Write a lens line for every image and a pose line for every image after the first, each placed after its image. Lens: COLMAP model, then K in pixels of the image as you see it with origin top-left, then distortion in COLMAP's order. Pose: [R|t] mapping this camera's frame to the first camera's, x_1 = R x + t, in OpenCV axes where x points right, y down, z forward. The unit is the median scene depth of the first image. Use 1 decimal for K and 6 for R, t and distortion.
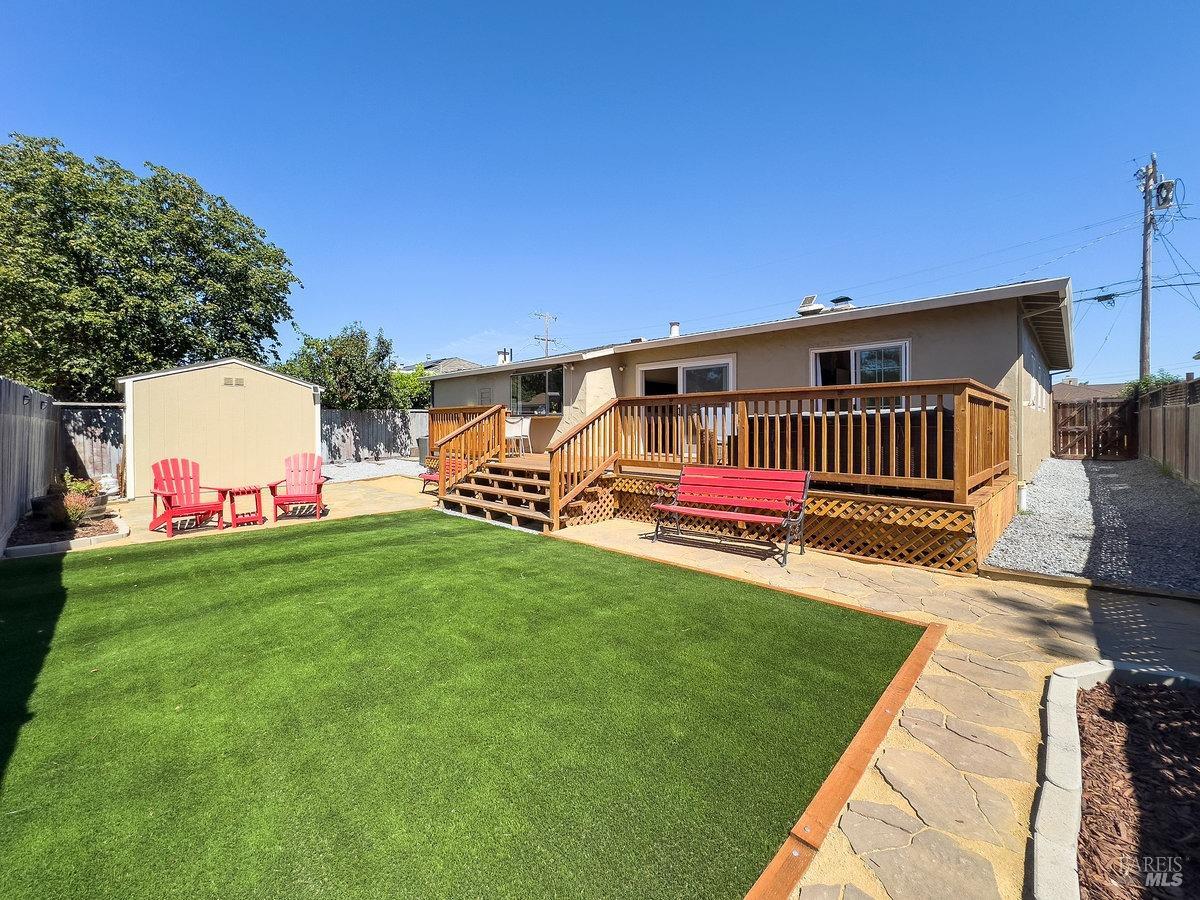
lens RADIAL K [[486.2, 0, 595.0], [0, 486.2, 462.4], [0, 0, 1]] dist [-0.000967, -0.000074]
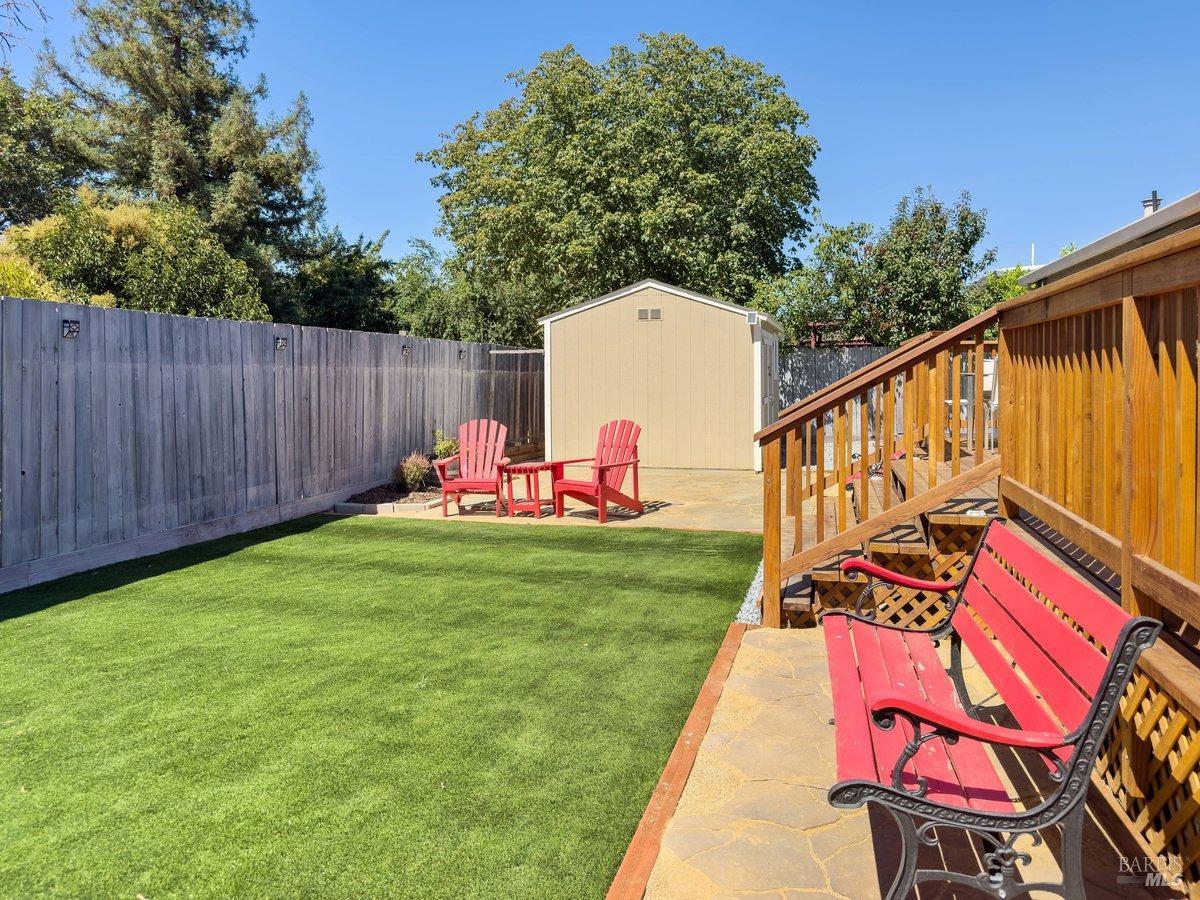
lens RADIAL K [[861.9, 0, 599.3], [0, 861.9, 445.4], [0, 0, 1]] dist [0.004138, 0.002215]
pose [[0.516354, 0.069776, -0.853528, 0.278086], [-0.058919, 0.997208, 0.045878, -0.027033], [0.854346, 0.026600, 0.519024, 0.271214]]
